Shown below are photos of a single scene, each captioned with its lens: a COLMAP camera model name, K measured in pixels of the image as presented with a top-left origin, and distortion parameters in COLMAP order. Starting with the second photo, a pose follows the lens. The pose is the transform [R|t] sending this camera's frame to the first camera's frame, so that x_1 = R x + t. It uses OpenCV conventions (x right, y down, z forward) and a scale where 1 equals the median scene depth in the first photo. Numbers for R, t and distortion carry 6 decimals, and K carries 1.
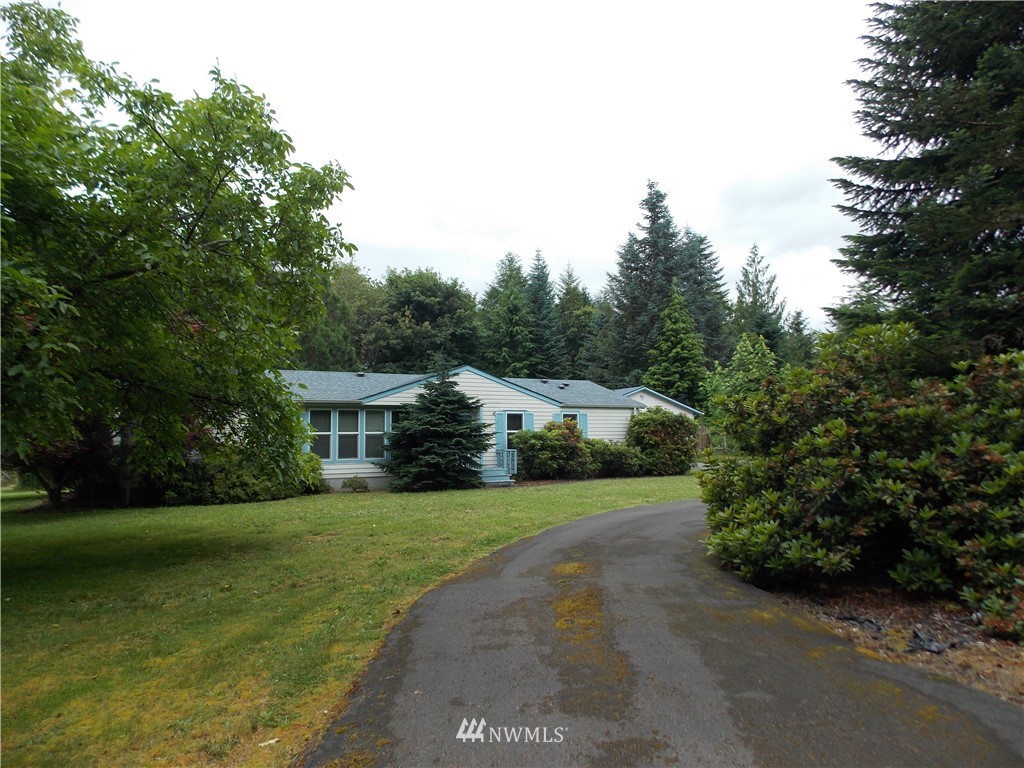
lens RADIAL K [[682.2, 0, 510.0], [0, 682.2, 385.1], [0, 0, 1]] dist [0.008184, 0.003289]
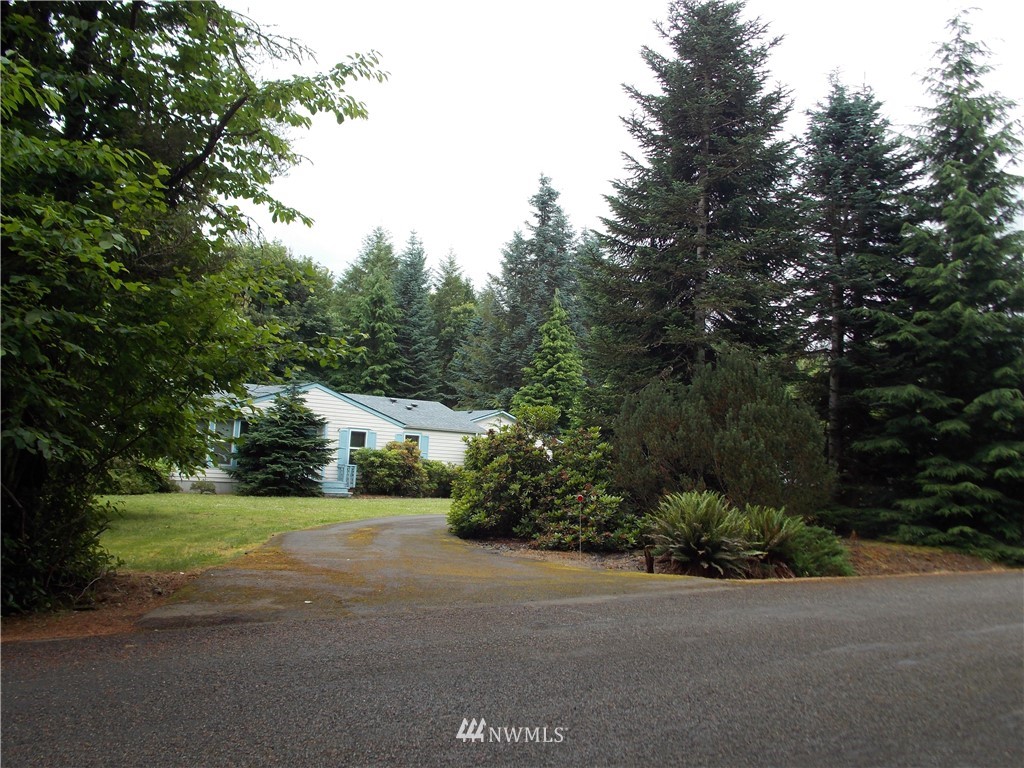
lens RADIAL K [[896.9, 0, 513.6], [0, 896.9, 380.1], [0, 0, 1]] dist [0.012618, 0.000639]
pose [[0.984479, 0.079840, 0.156291, 0.008279], [-0.078007, 0.996793, -0.017839, -0.013107], [-0.157214, 0.005371, 0.987550, -0.171199]]
